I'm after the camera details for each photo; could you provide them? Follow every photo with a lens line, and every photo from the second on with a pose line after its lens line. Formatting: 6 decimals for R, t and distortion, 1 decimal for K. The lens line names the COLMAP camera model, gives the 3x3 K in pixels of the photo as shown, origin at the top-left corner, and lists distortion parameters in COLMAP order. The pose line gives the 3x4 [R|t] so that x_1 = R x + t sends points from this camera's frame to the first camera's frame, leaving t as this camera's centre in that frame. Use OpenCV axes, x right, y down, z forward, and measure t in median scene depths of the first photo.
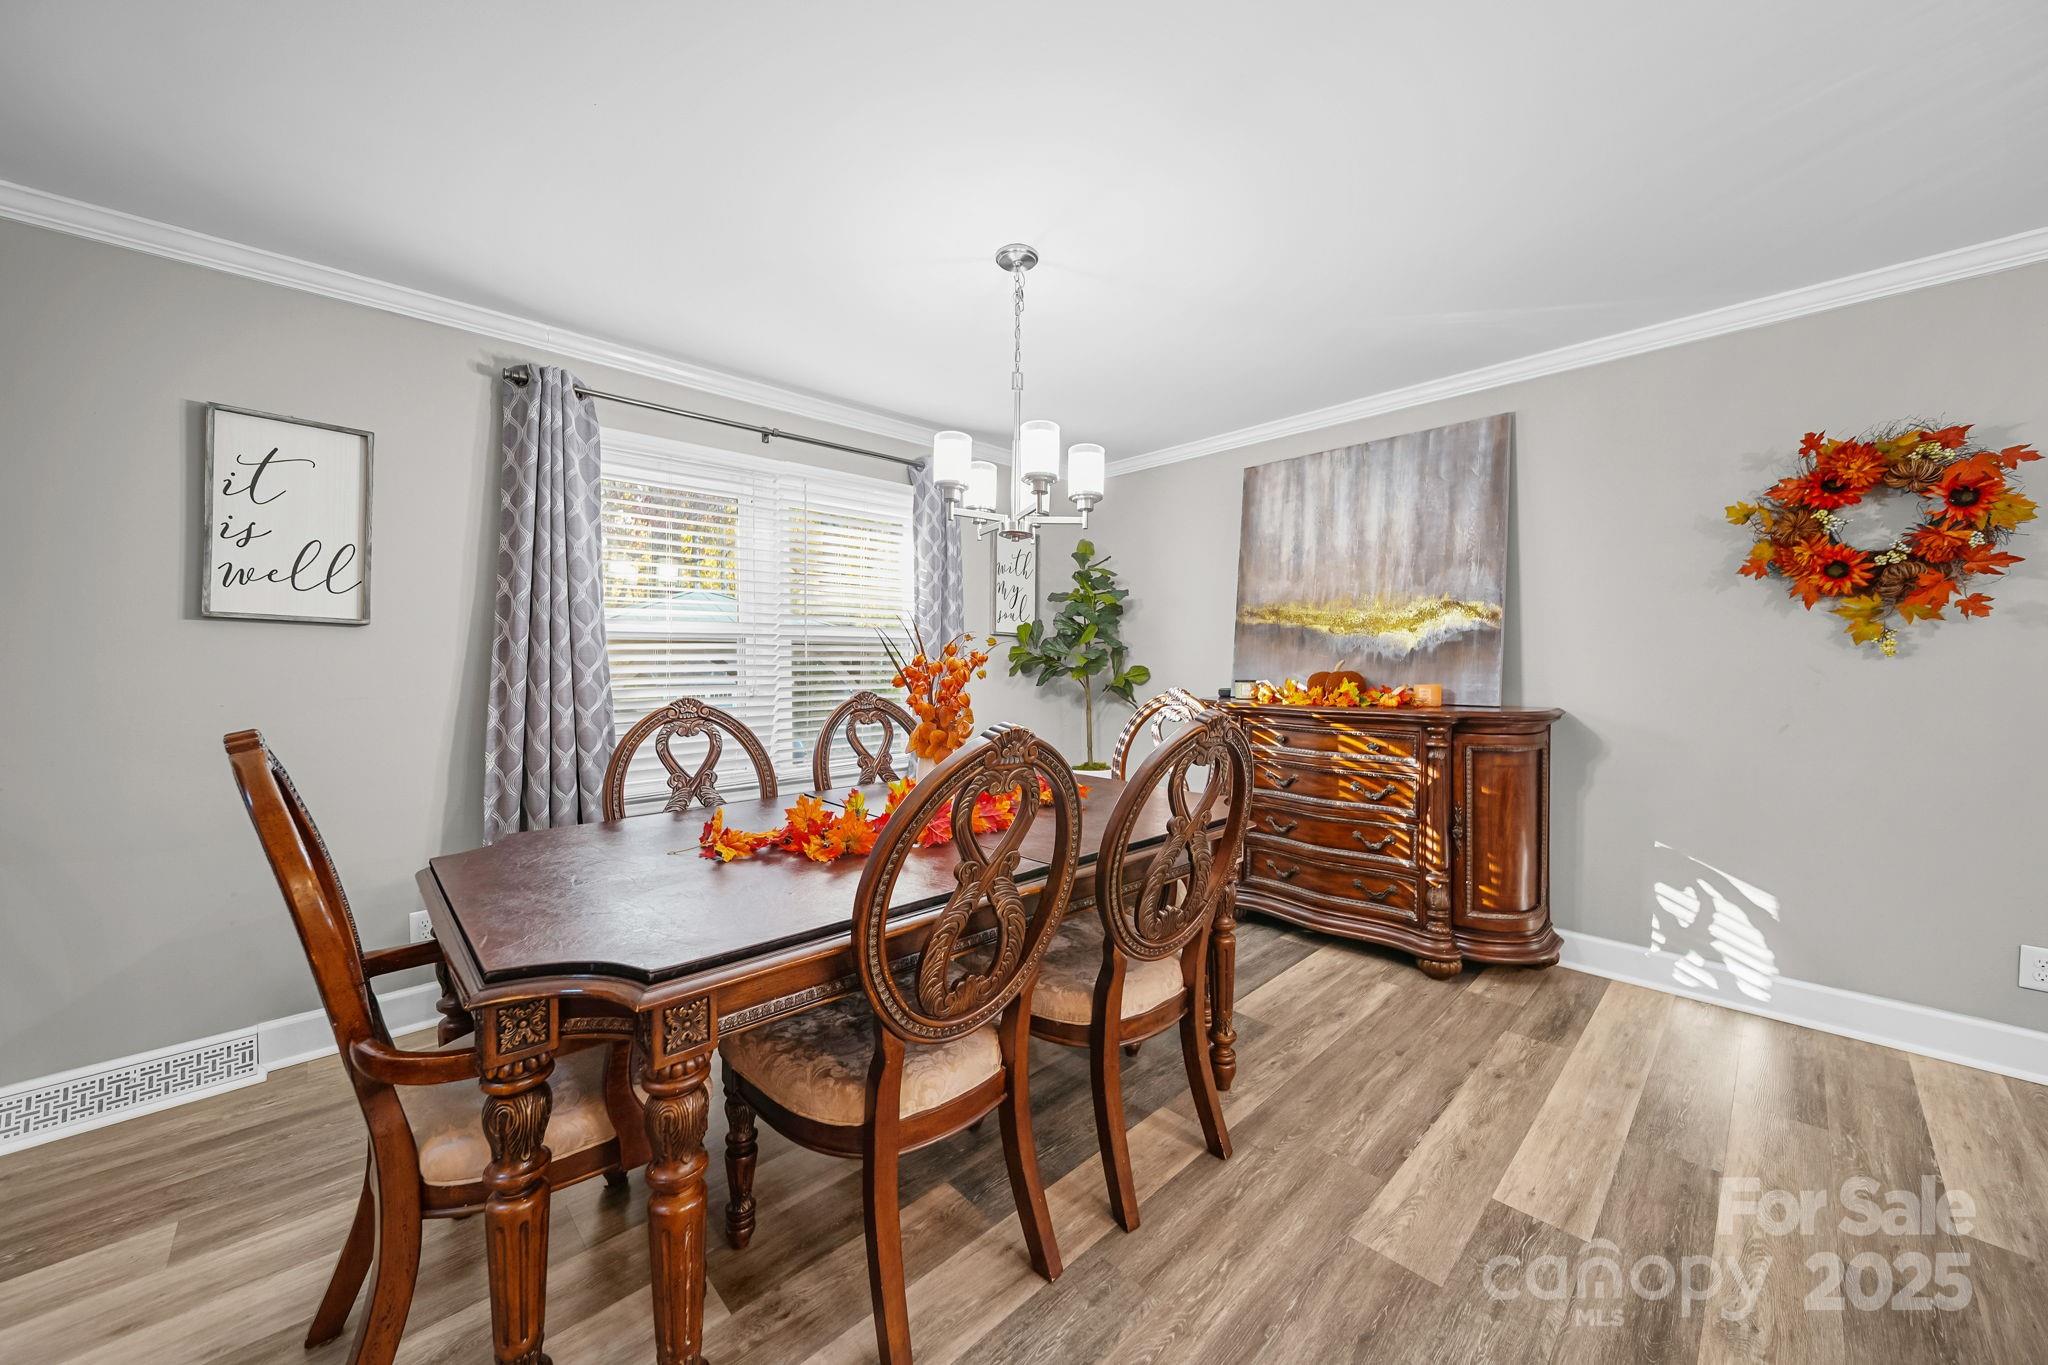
lens RADIAL K [[741.4, 0, 1036.6], [0, 741.4, 666.9], [0, 0, 1]] dist [-0.007190, -0.000283]
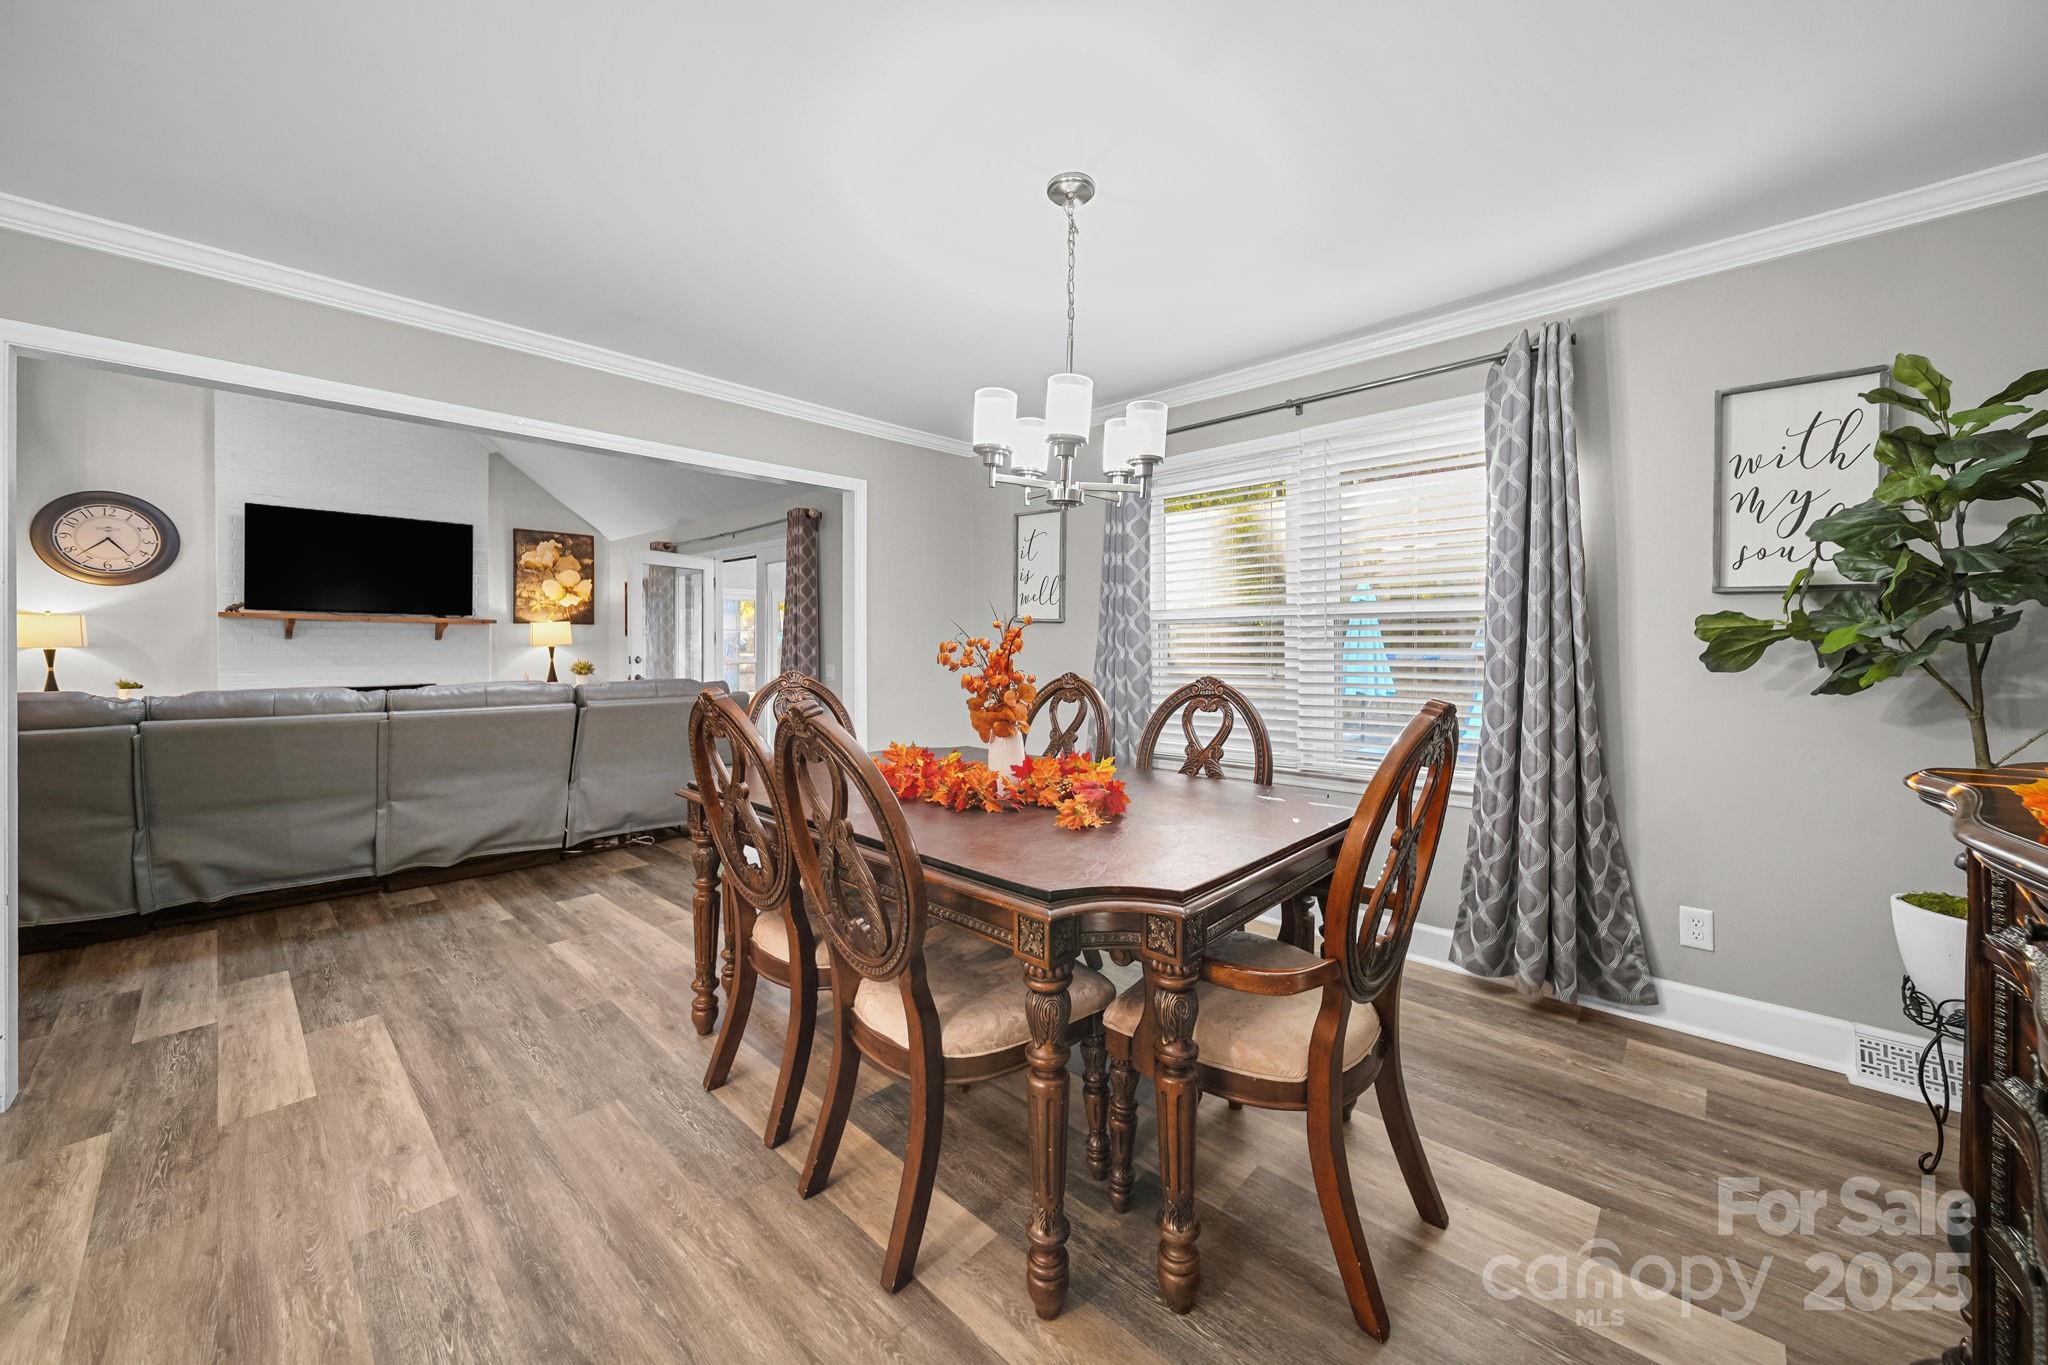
lens RADIAL K [[741.4, 0, 1033.9], [0, 741.4, 642.2], [0, 0, 1]] dist [-0.007190, -0.000283]
pose [[0.068830, -0.004239, -0.997619, 0.640278], [-0.005811, 0.999972, -0.004650, -0.003021], [0.997611, 0.006117, 0.068804, 0.676851]]
